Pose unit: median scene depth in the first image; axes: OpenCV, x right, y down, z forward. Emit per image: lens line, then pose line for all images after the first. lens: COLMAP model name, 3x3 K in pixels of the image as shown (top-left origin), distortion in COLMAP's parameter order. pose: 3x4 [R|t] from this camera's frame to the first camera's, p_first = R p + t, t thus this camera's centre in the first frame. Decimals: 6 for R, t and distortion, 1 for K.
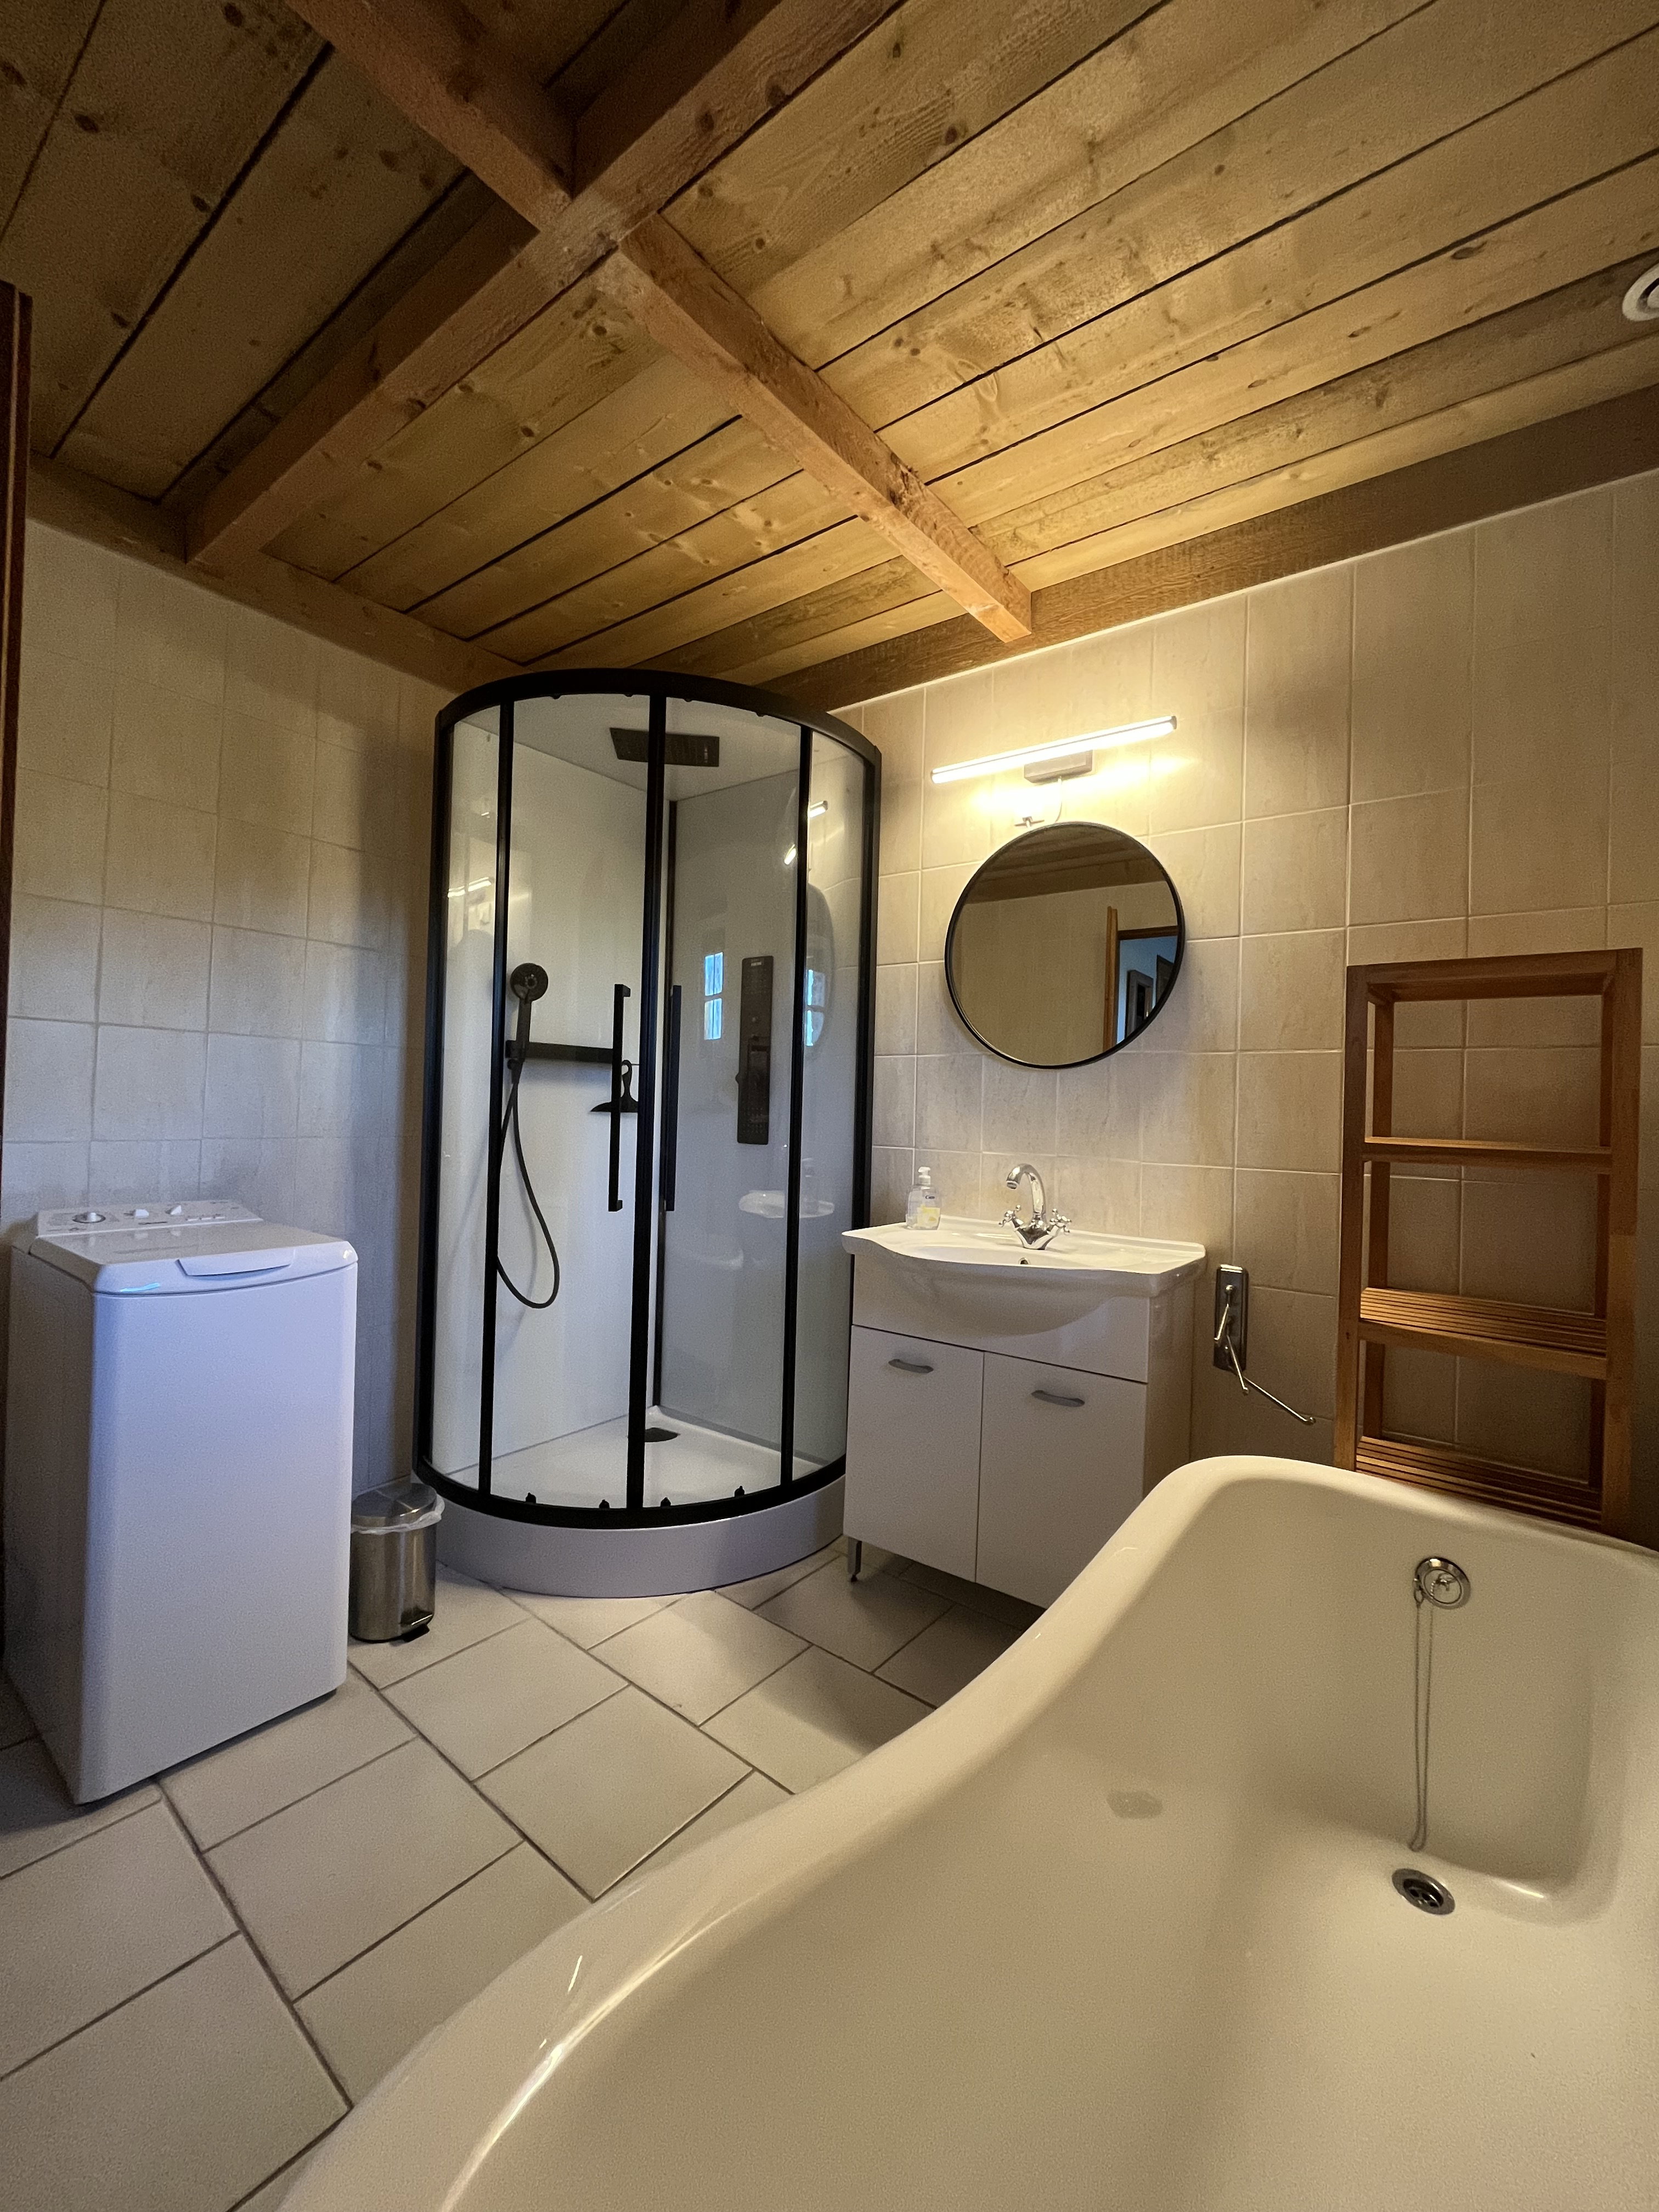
lens RADIAL K [[897.9, 0, 826.9], [0, 897.9, 1097.9], [0, 0, 1]] dist [0.000646, -0.000308]
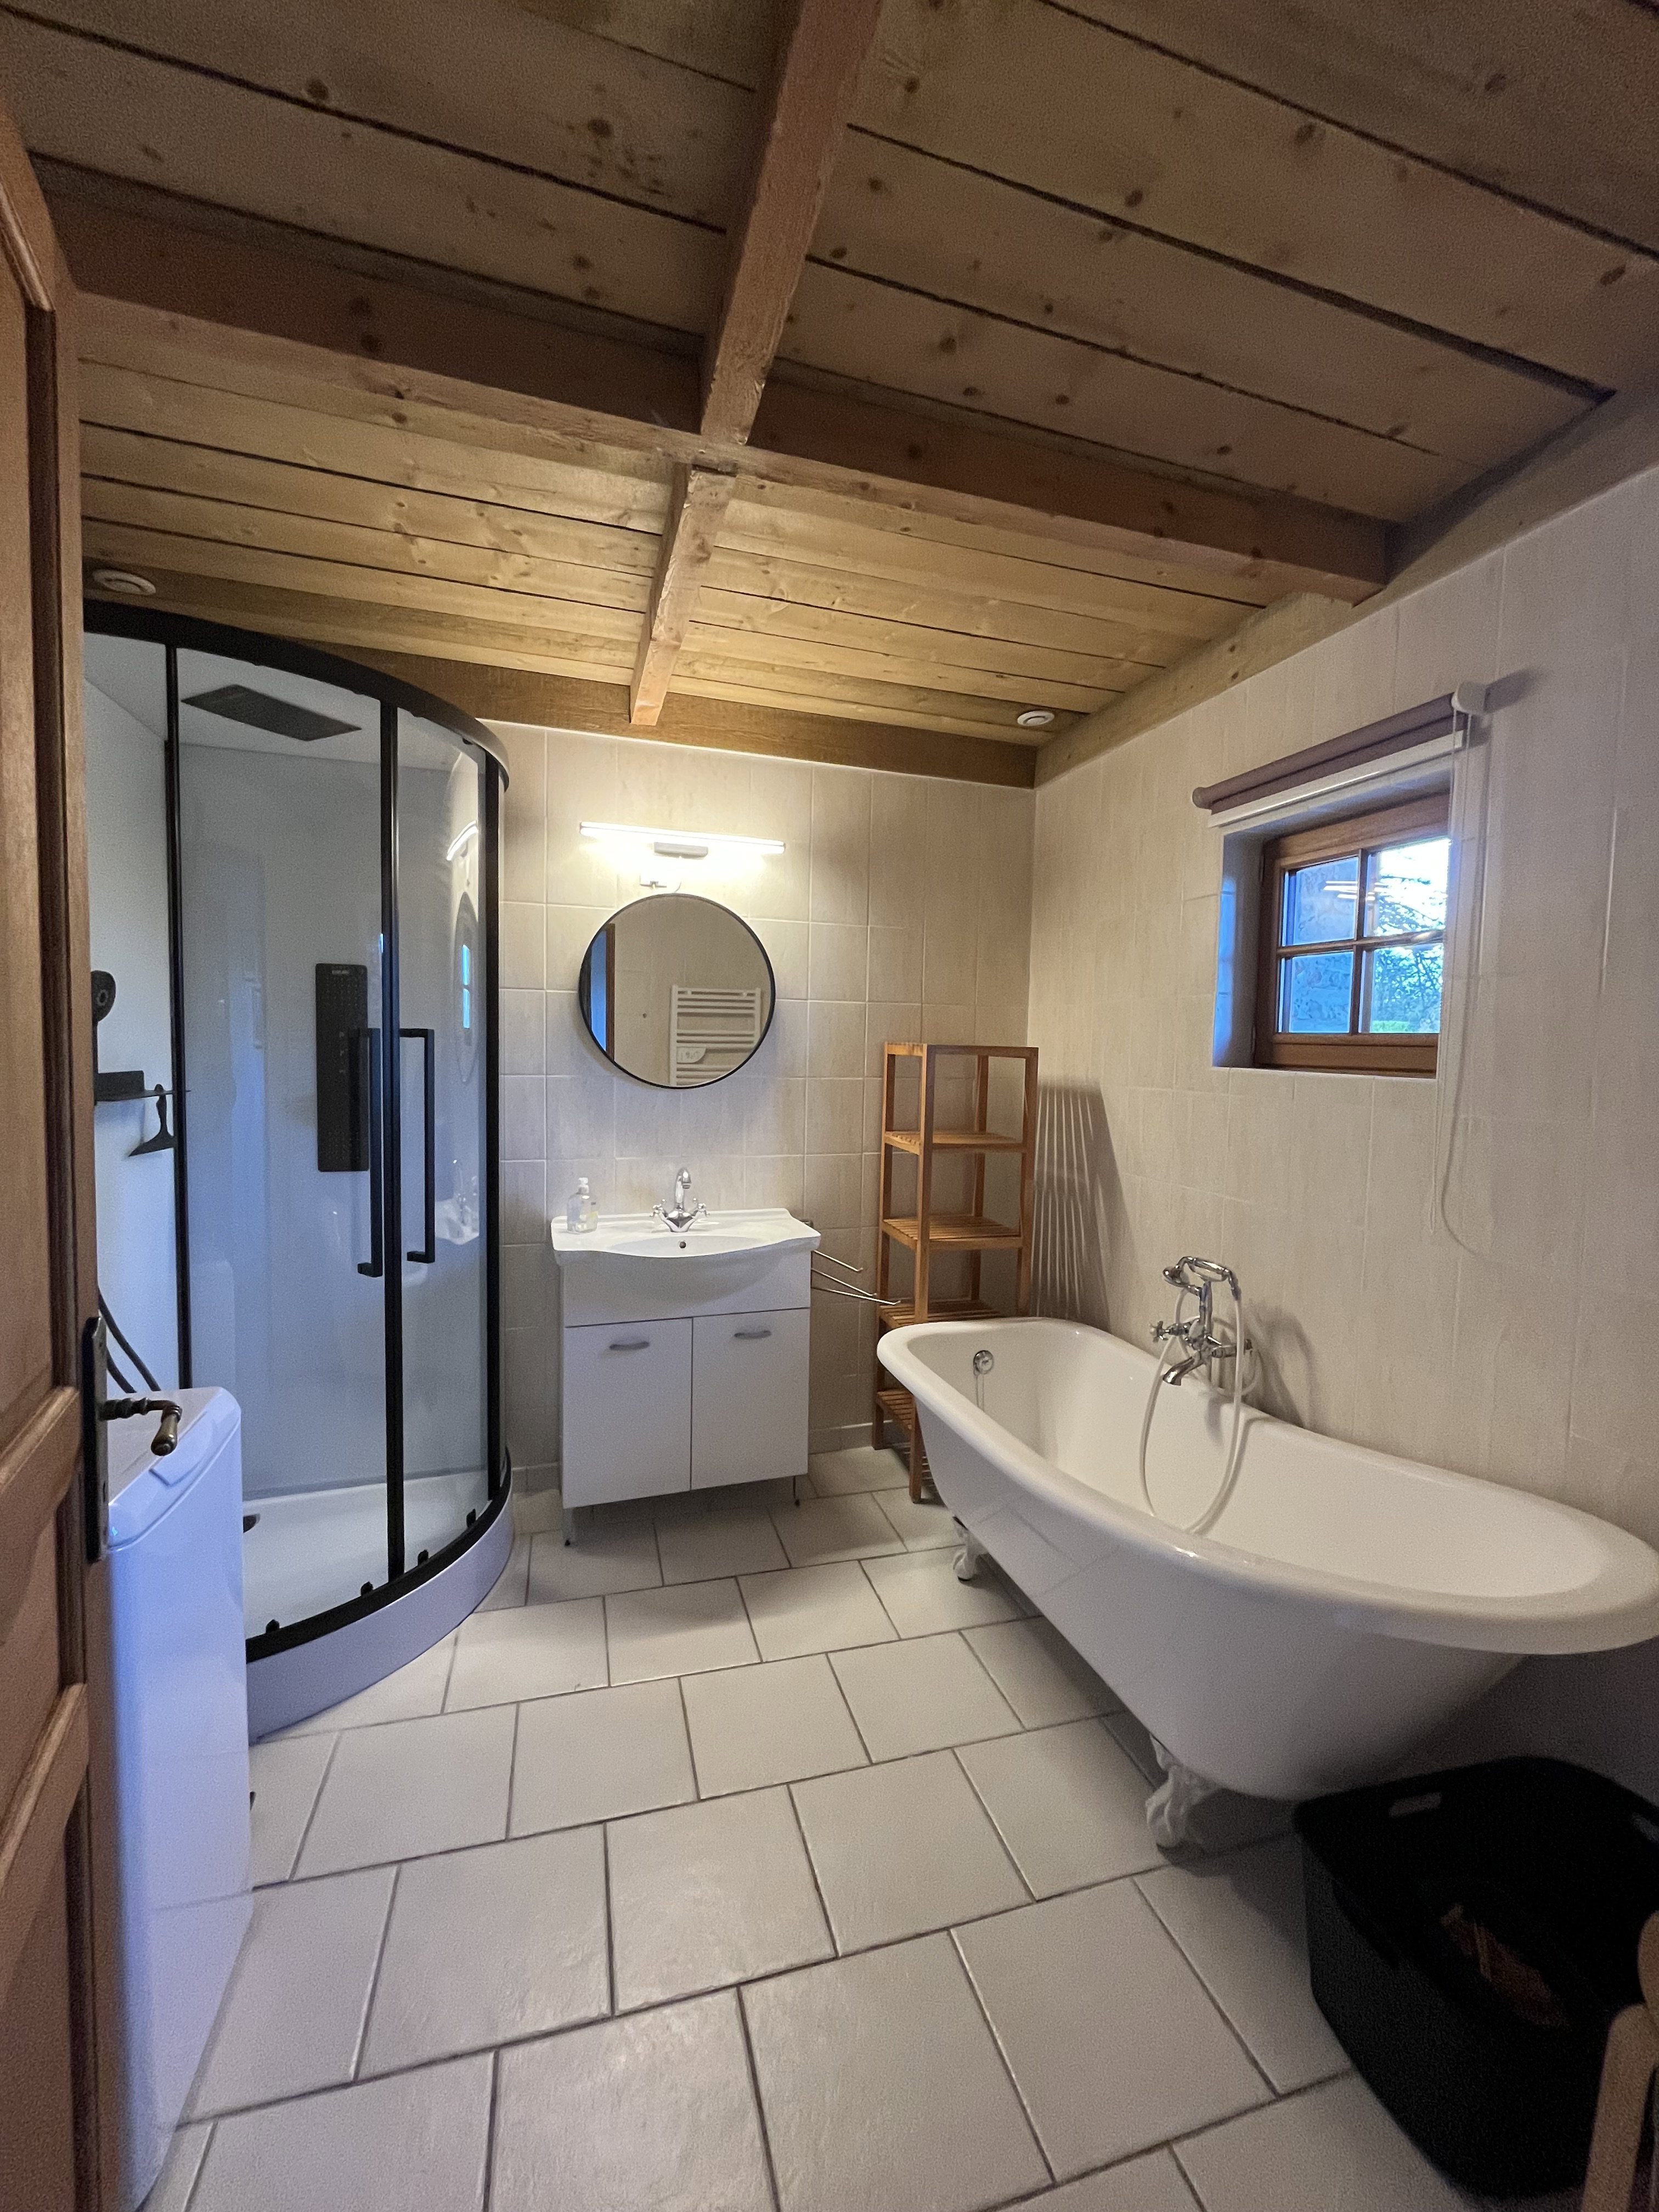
lens RADIAL K [[897.9, 0, 837.0], [0, 897.9, 1102.8], [0, 0, 1]] dist [0.000646, -0.000308]
pose [[0.567887, -0.068431, 0.820257, -0.691617], [-0.011001, 0.995818, 0.090694, -0.136214], [-0.823033, -0.060527, 0.564759, 0.101676]]
